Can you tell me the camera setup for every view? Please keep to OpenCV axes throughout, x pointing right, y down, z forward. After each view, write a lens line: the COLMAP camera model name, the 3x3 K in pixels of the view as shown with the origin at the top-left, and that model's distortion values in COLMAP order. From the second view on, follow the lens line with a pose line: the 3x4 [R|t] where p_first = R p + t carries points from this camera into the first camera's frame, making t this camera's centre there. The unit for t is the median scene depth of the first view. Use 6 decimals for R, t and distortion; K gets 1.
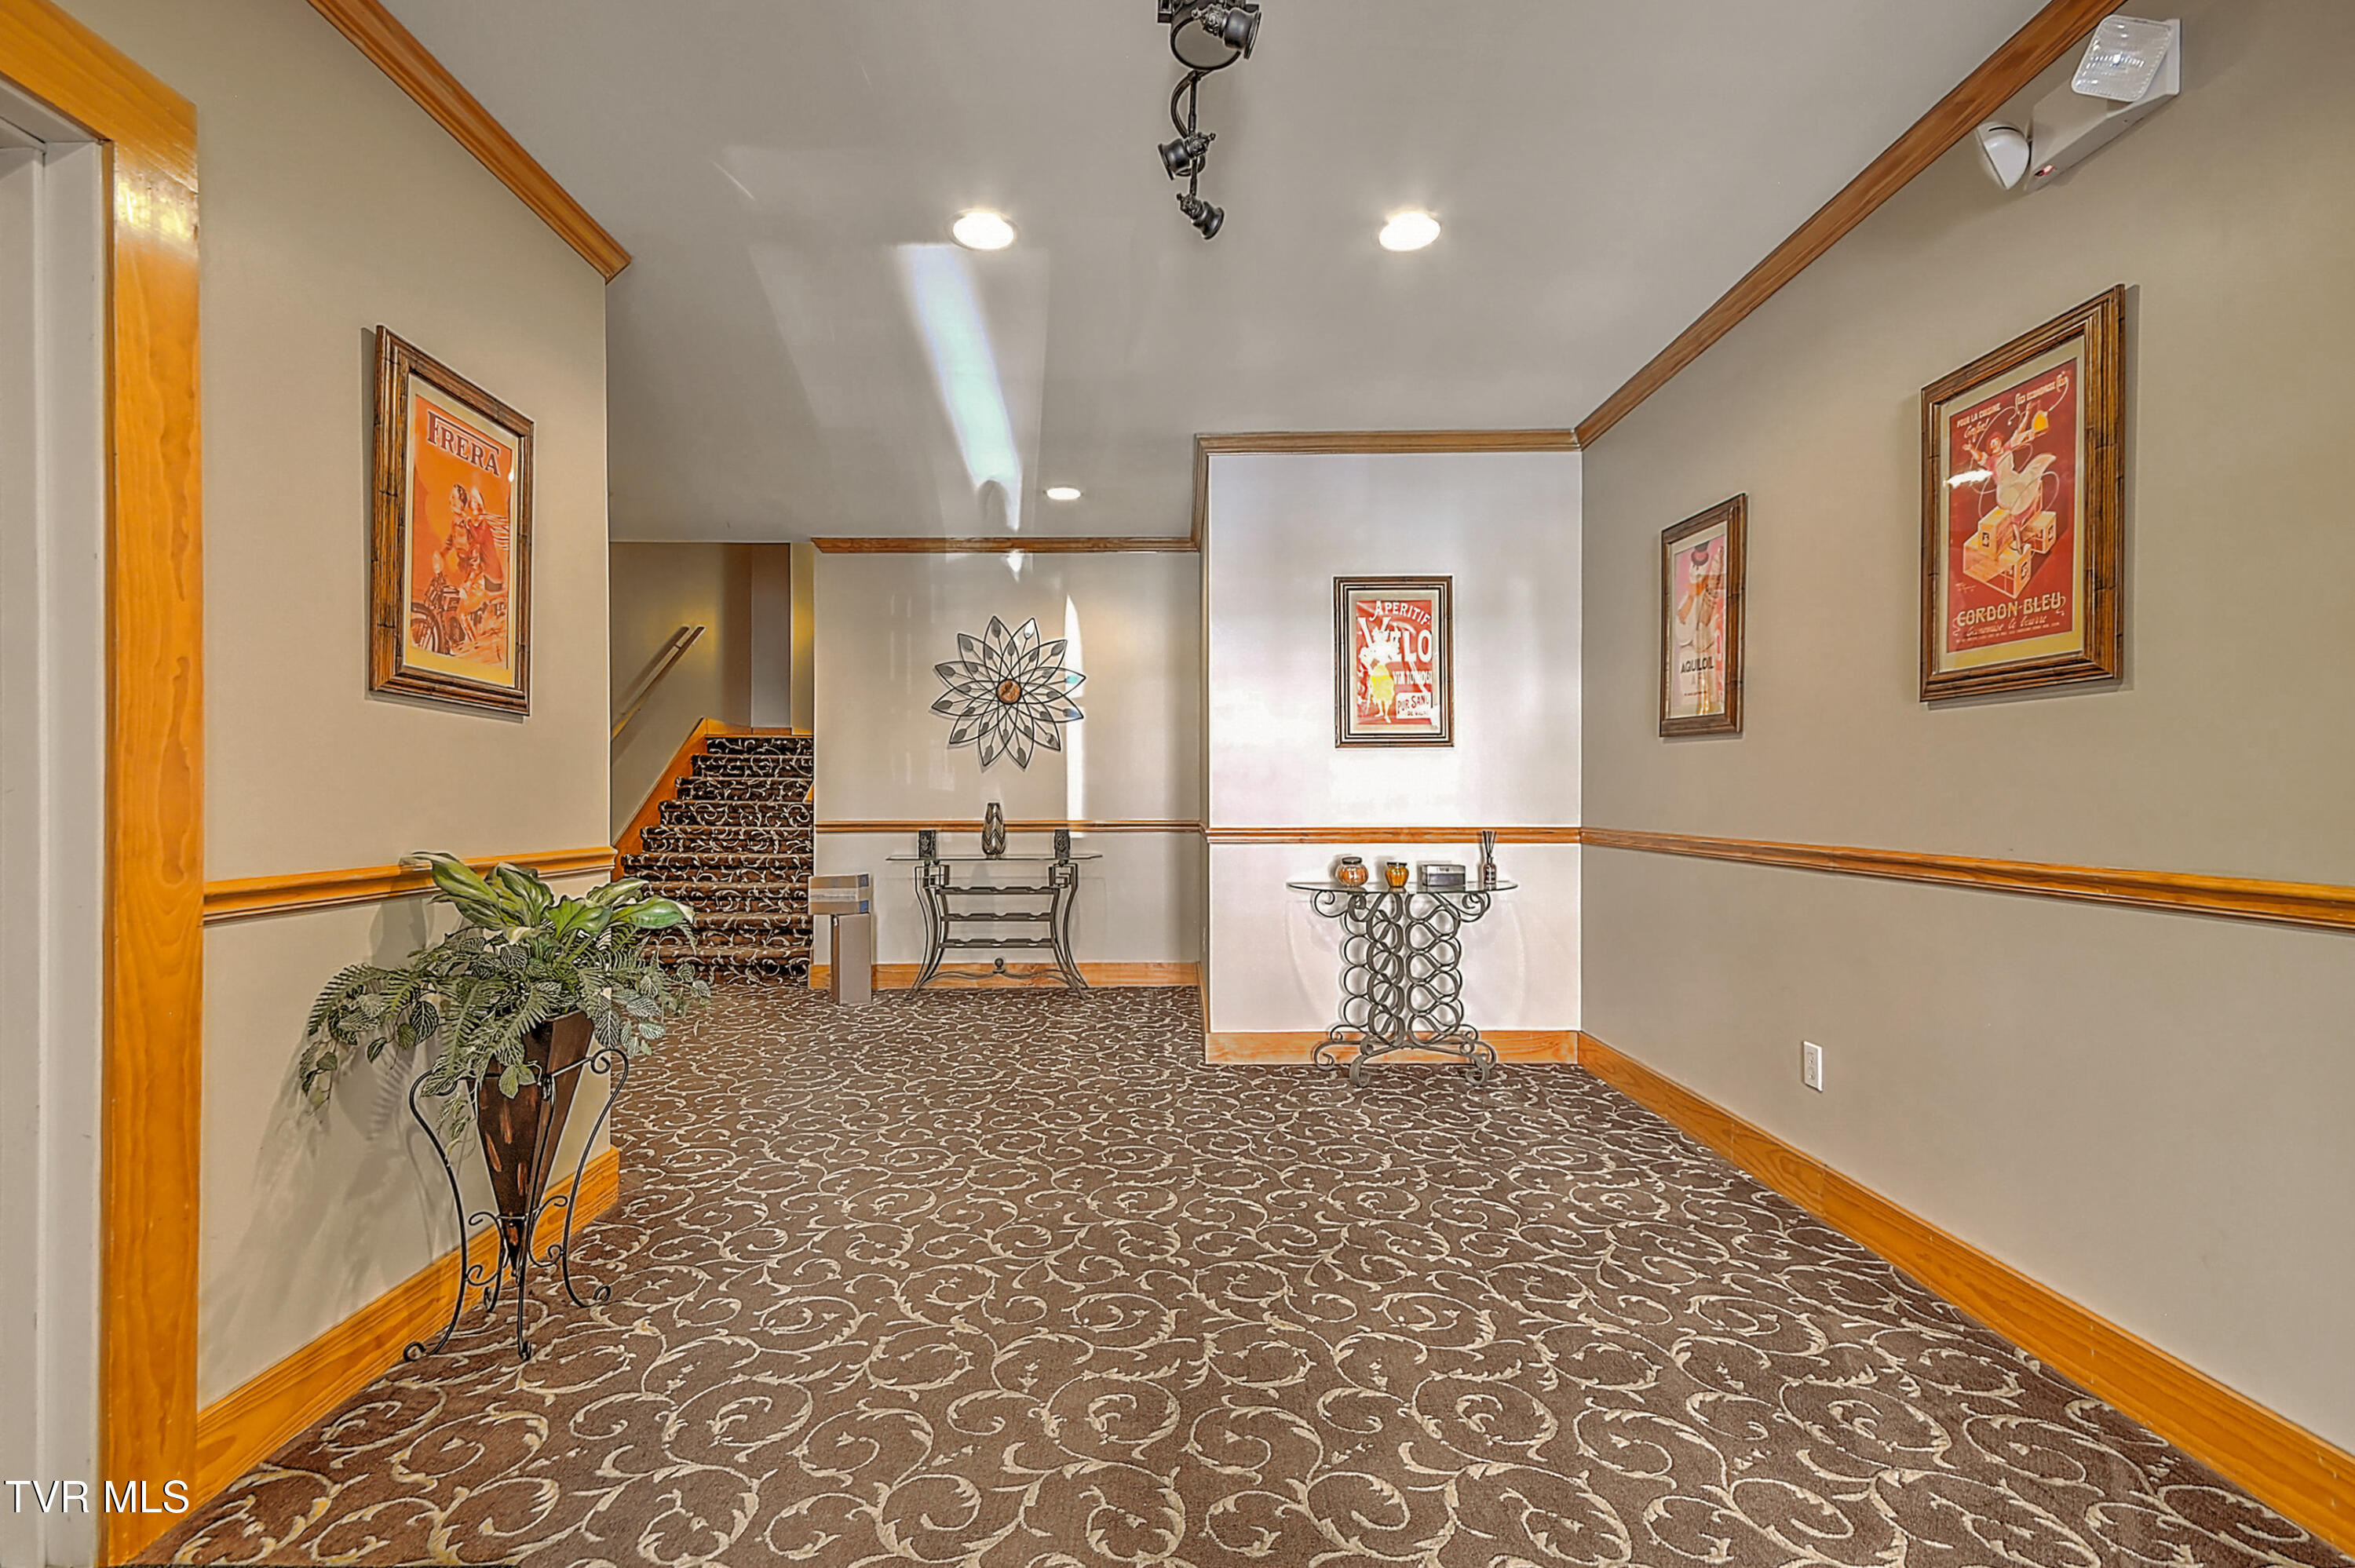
lens RADIAL K [[1042.7, 0, 1167.1], [0, 1042.7, 792.5], [0, 0, 1]] dist [0.020335, 0.000131]
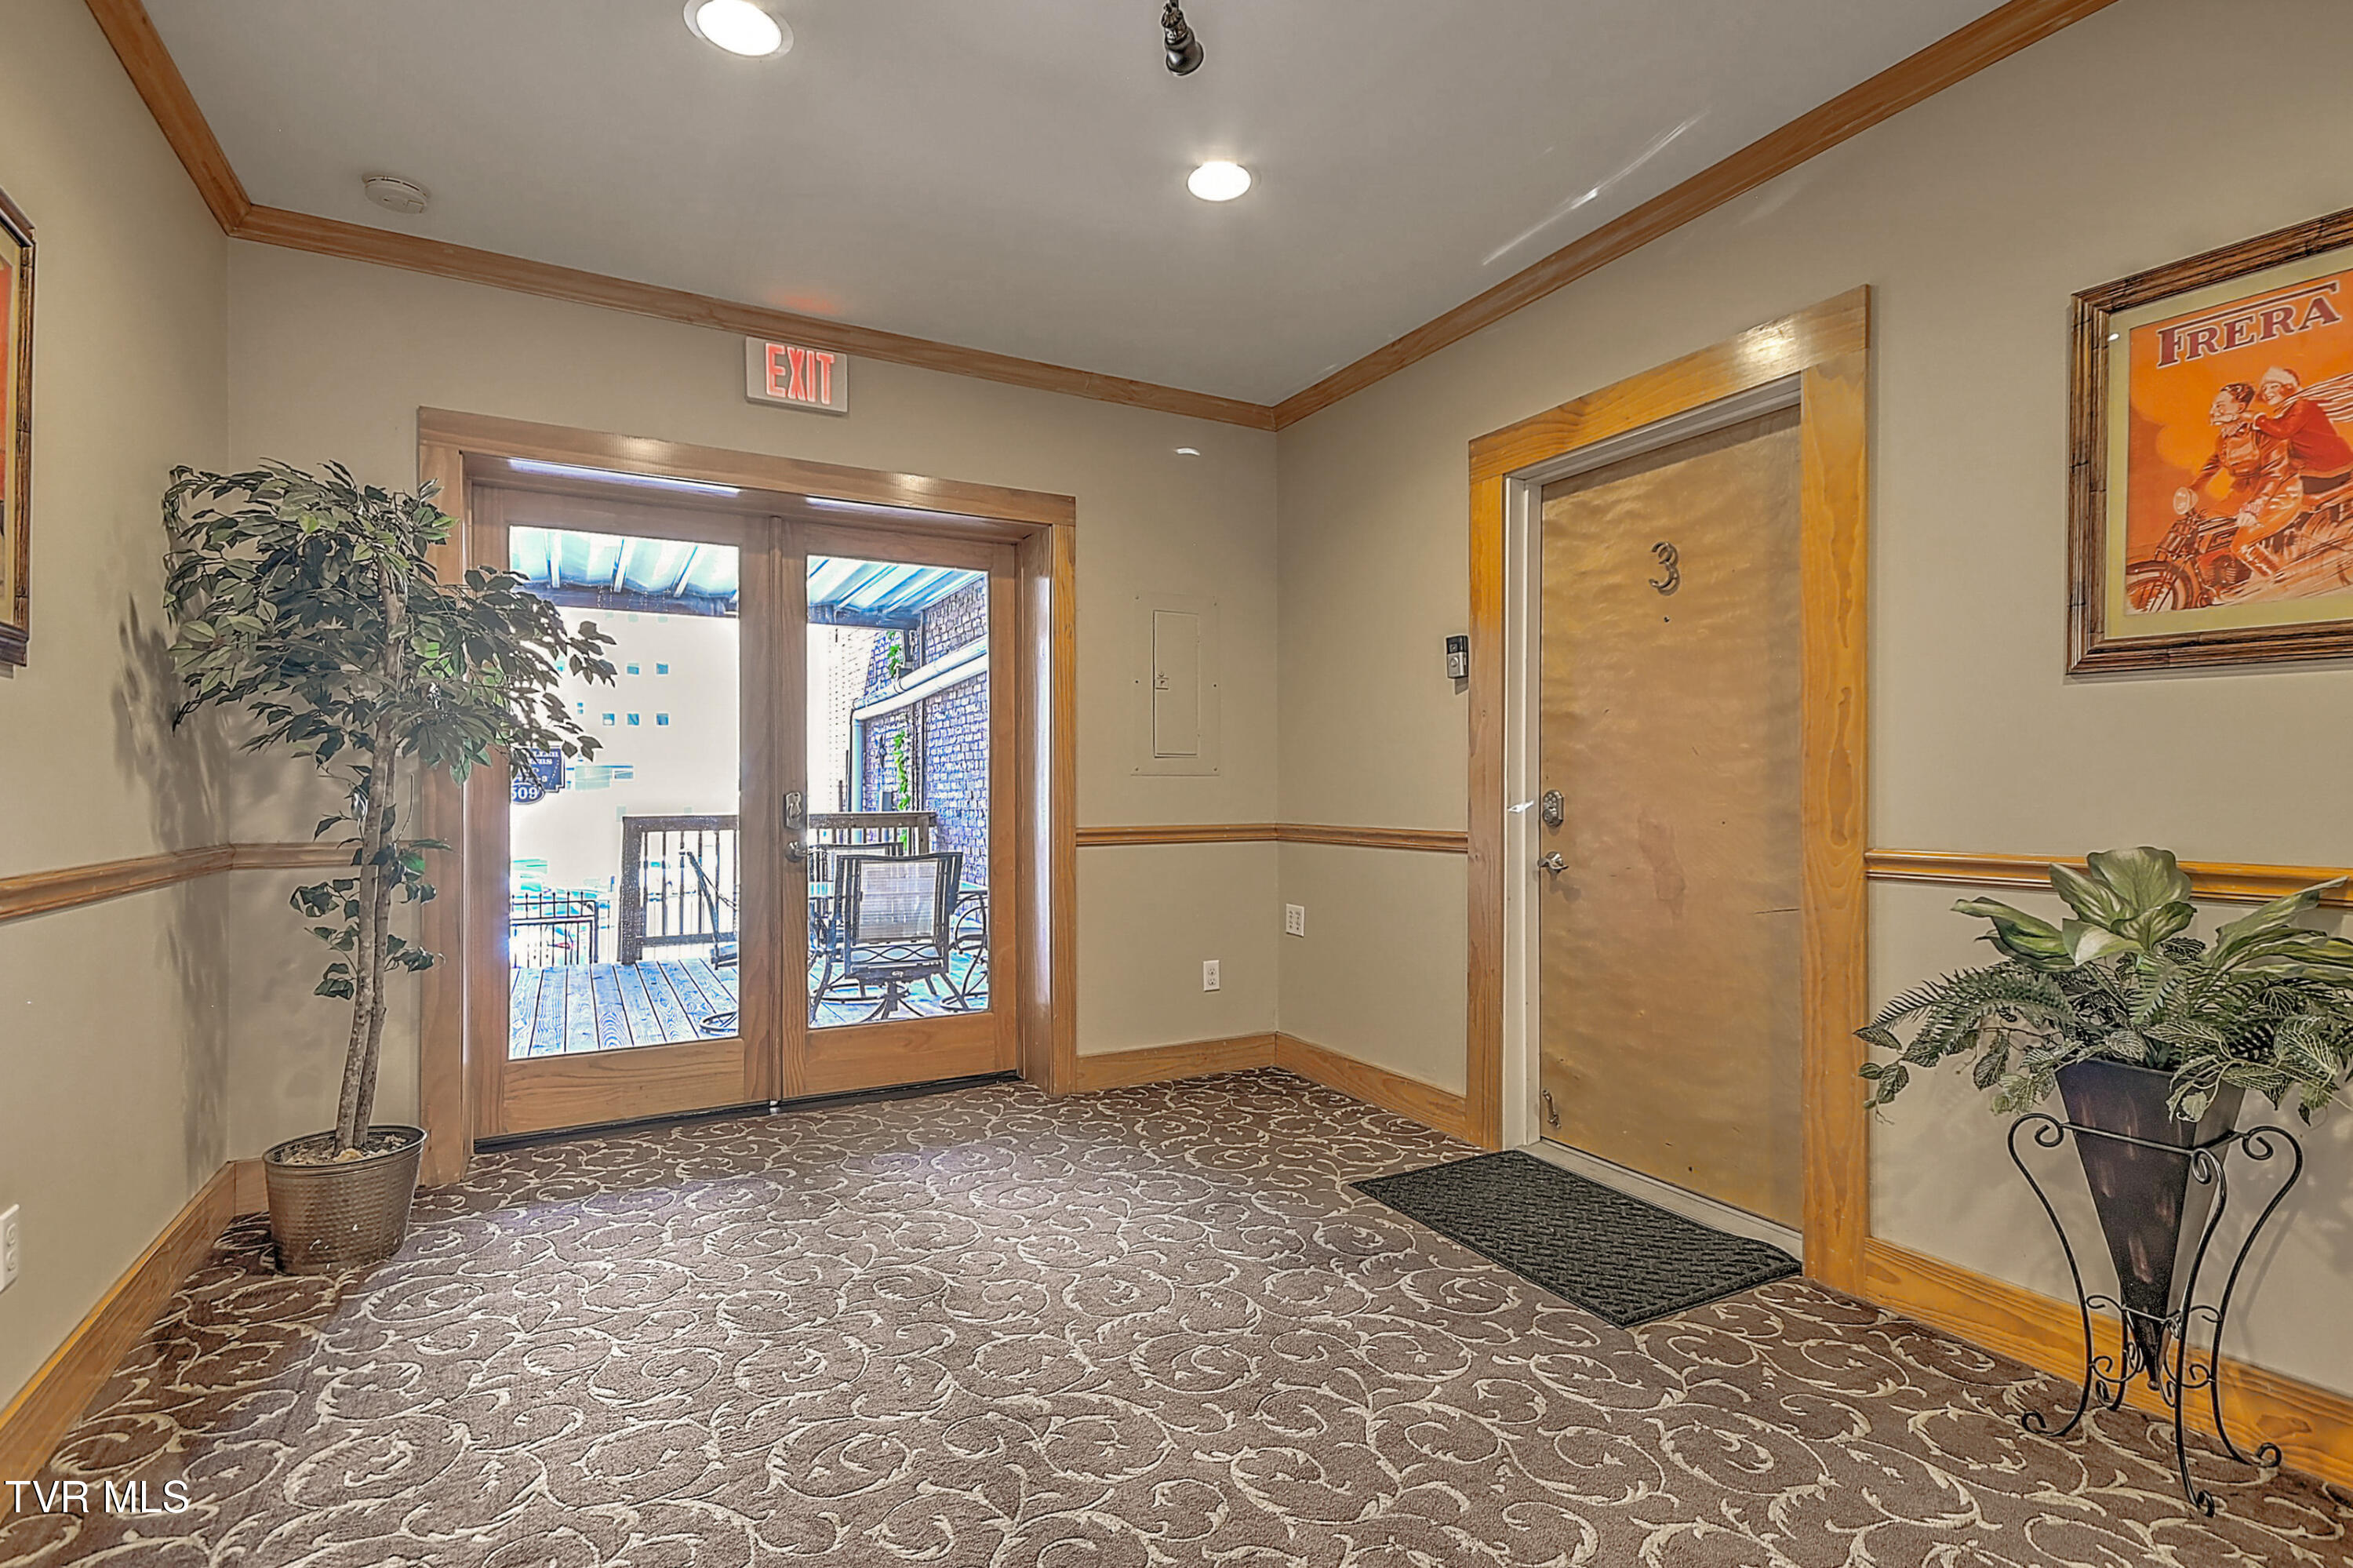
lens RADIAL K [[1122.2, 0, 1176.5], [0, 1122.2, 784.0], [0, 0, 1]] dist [0.032811, -0.011687]
pose [[-0.880182, 0.000110, -0.474636, 0.397994], [0.006059, 0.999921, -0.011005, 0.009003], [0.474598, -0.012563, -0.880113, 1.298294]]
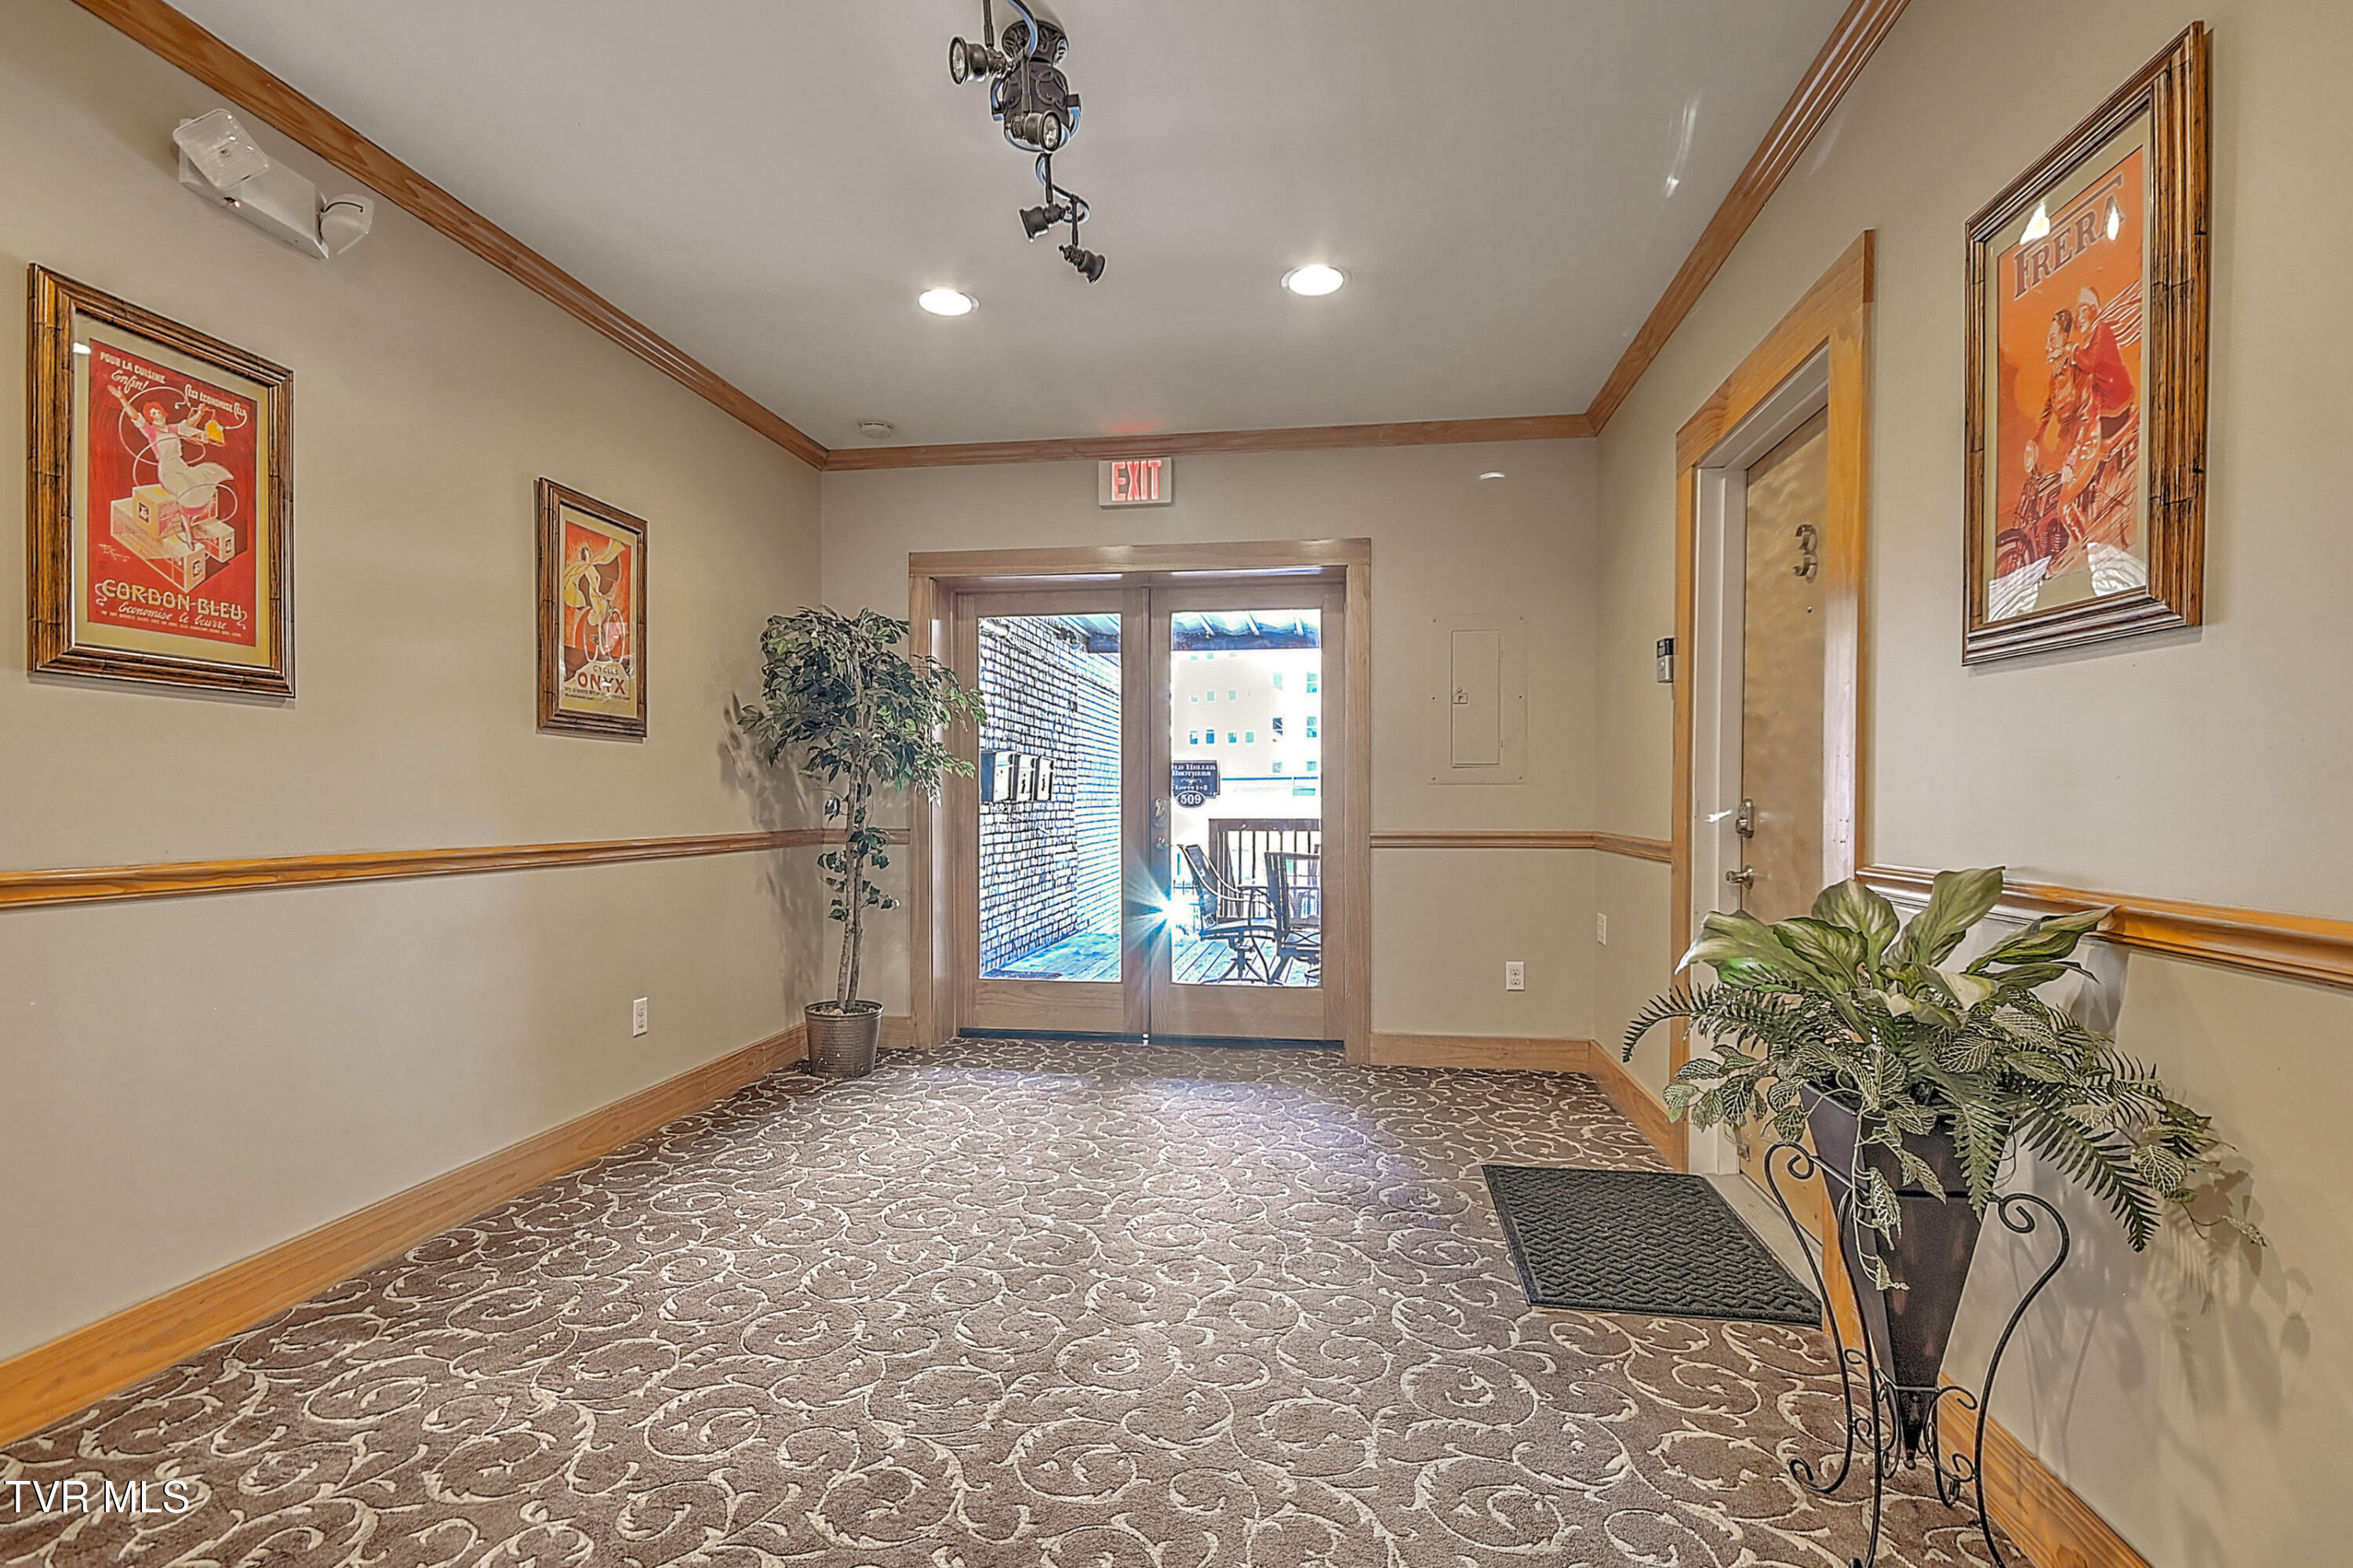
lens RADIAL K [[1136.0, 0, 1175.1], [0, 1136.0, 804.8], [0, 0, 1]] dist [0.000192, 0.015941]
pose [[-0.988345, 0.001291, 0.152222, -0.227303], [0.001281, 0.999999, -0.000159, 0.011273], [-0.152222, 0.000038, -0.988346, 1.685585]]
